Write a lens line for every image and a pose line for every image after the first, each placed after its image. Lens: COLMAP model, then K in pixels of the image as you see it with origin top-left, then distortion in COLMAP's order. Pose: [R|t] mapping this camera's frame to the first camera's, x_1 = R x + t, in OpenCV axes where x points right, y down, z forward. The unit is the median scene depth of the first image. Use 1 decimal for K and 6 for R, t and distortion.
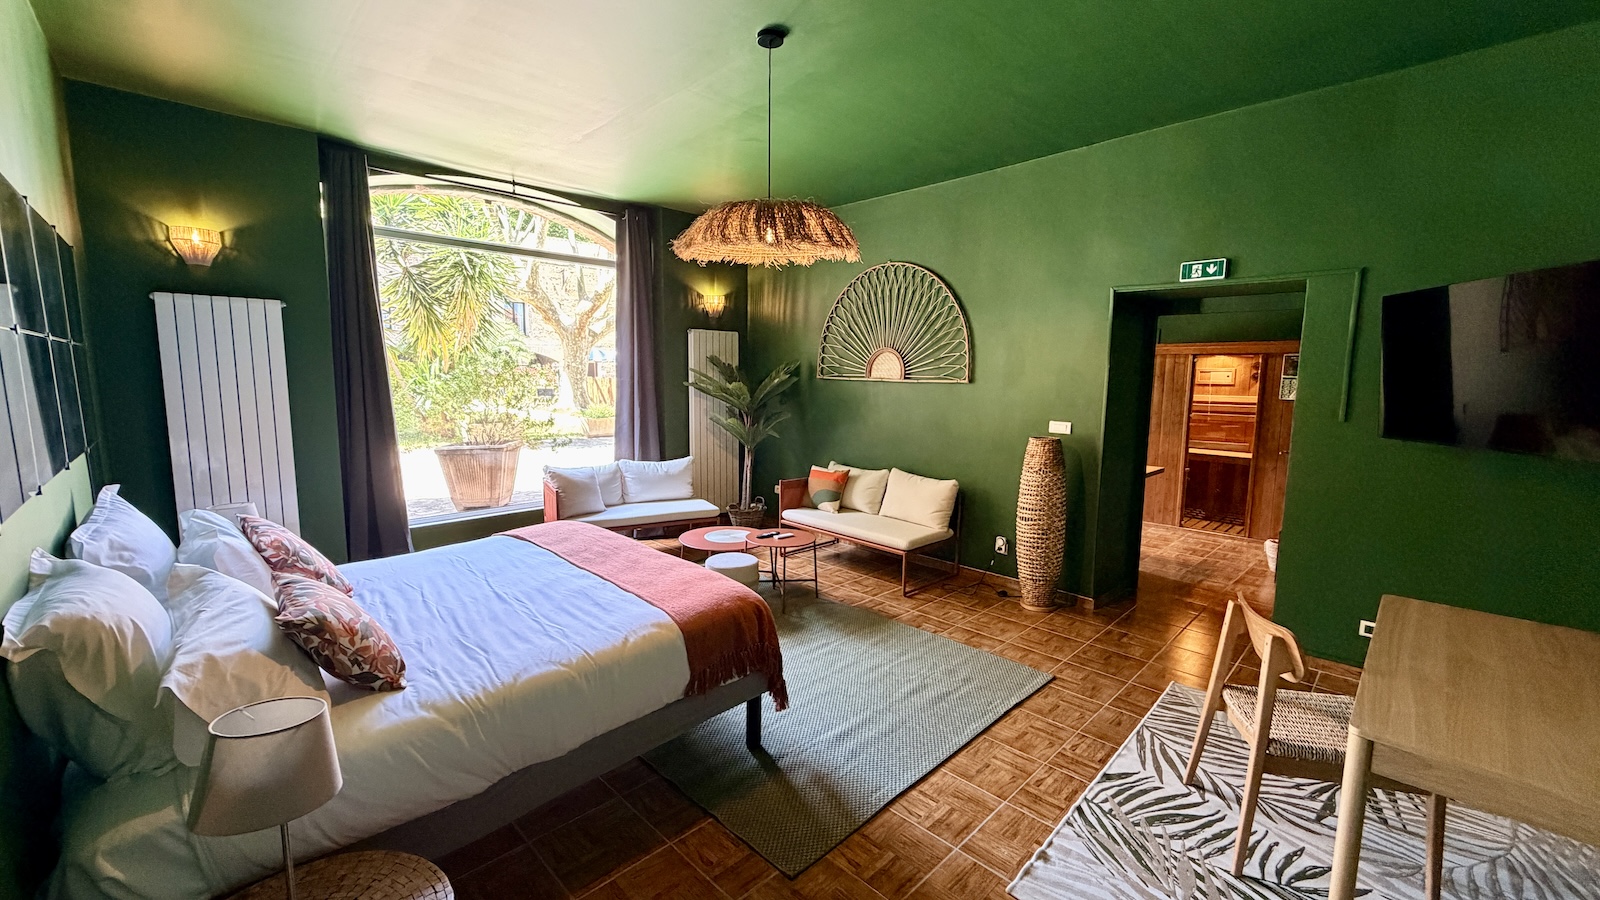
lens RADIAL K [[632.7, 0, 794.5], [0, 632.7, 447.7], [0, 0, 1]] dist [-0.000627, -0.000014]
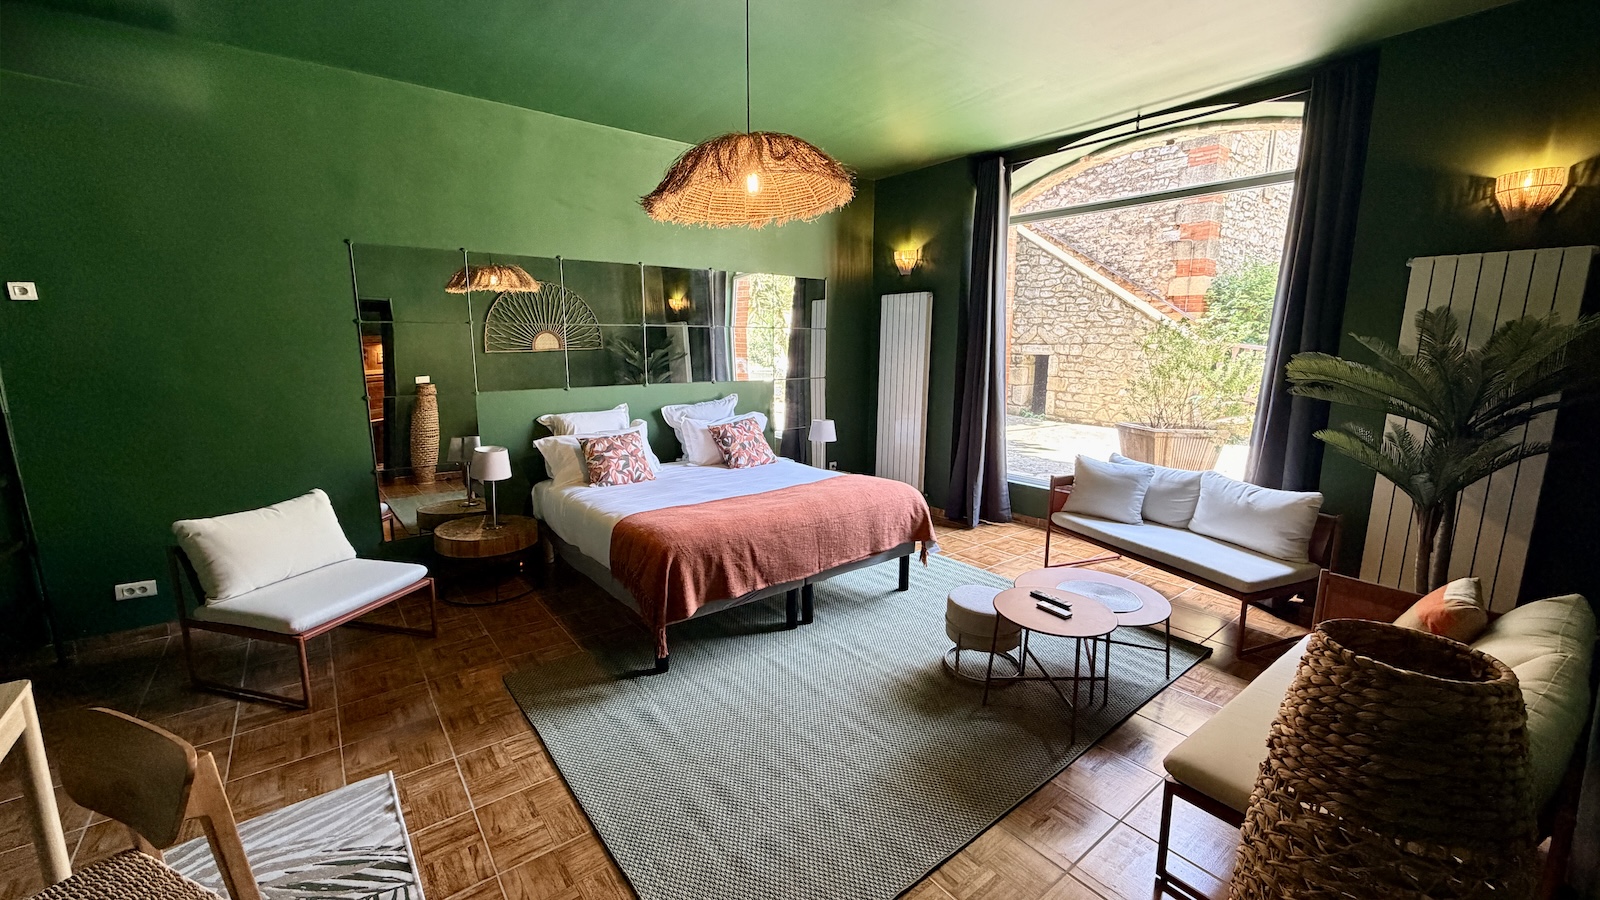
lens RADIAL K [[632.7, 0, 794.5], [0, 632.7, 447.7], [0, 0, 1]] dist [-0.000627, -0.000014]
pose [[-0.119924, 0.156056, -0.980441, 0.955174], [-0.122920, 0.977635, 0.170645, -0.139673], [0.985144, 0.140980, -0.098060, 1.290867]]
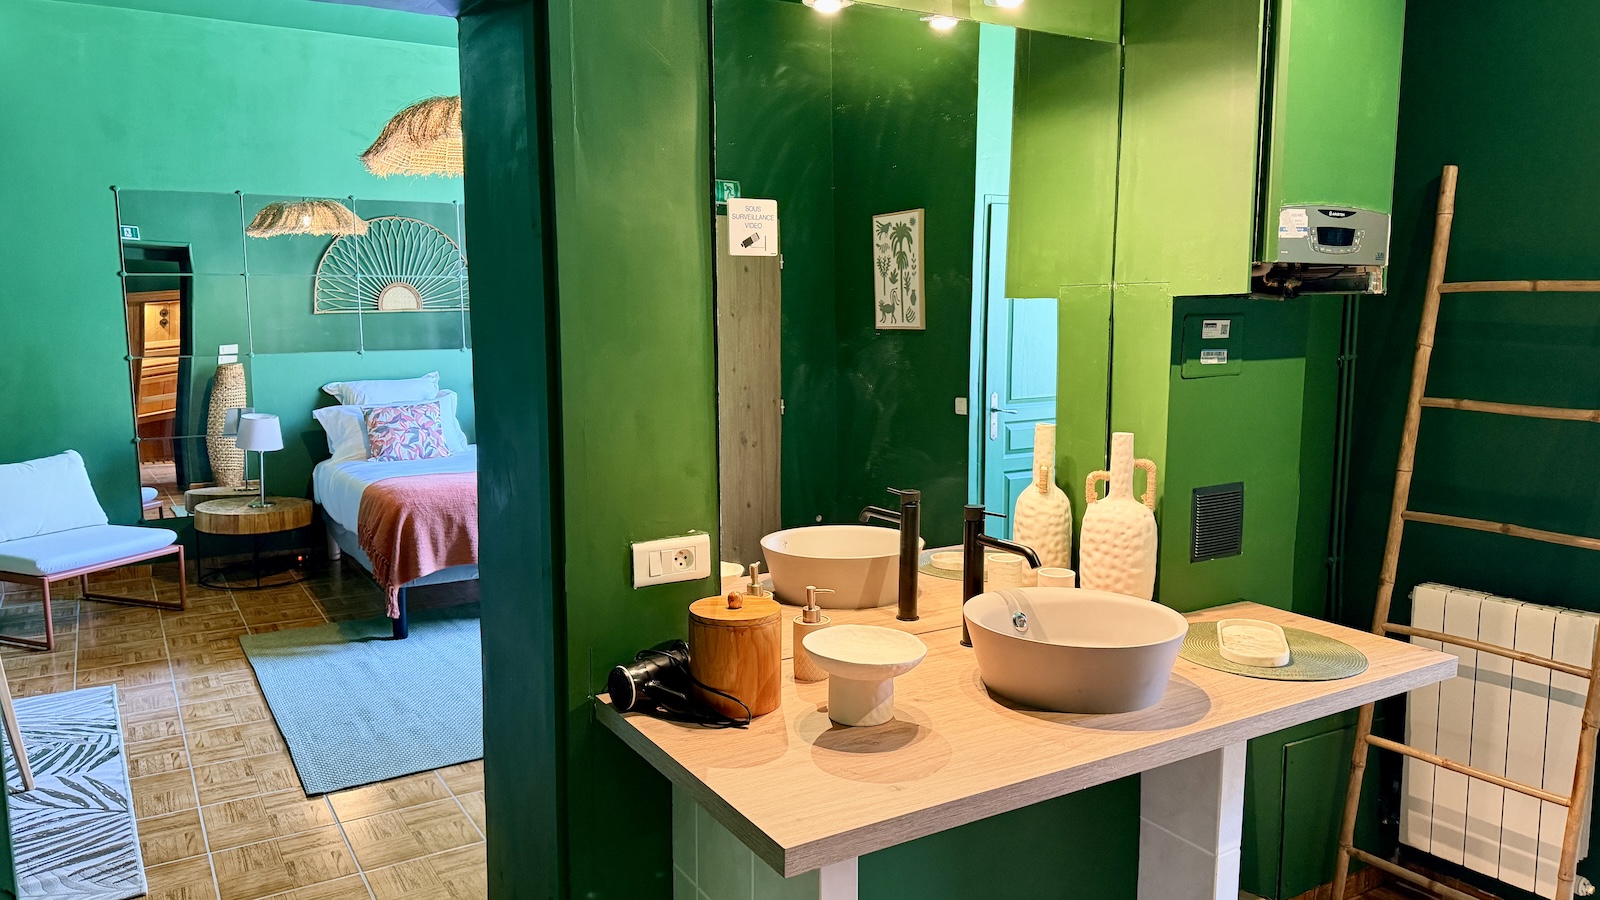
lens RADIAL K [[1140.3, 0, 800.0], [0, 1140.3, 450.0], [0, 0, 1]] dist [0.039073, -0.042021]
pose [[-0.228800, 0.117501, -0.966356, 1.623301], [-0.114506, 0.982549, 0.146581, -0.204117], [0.966715, 0.144191, -0.211353, 2.022008]]
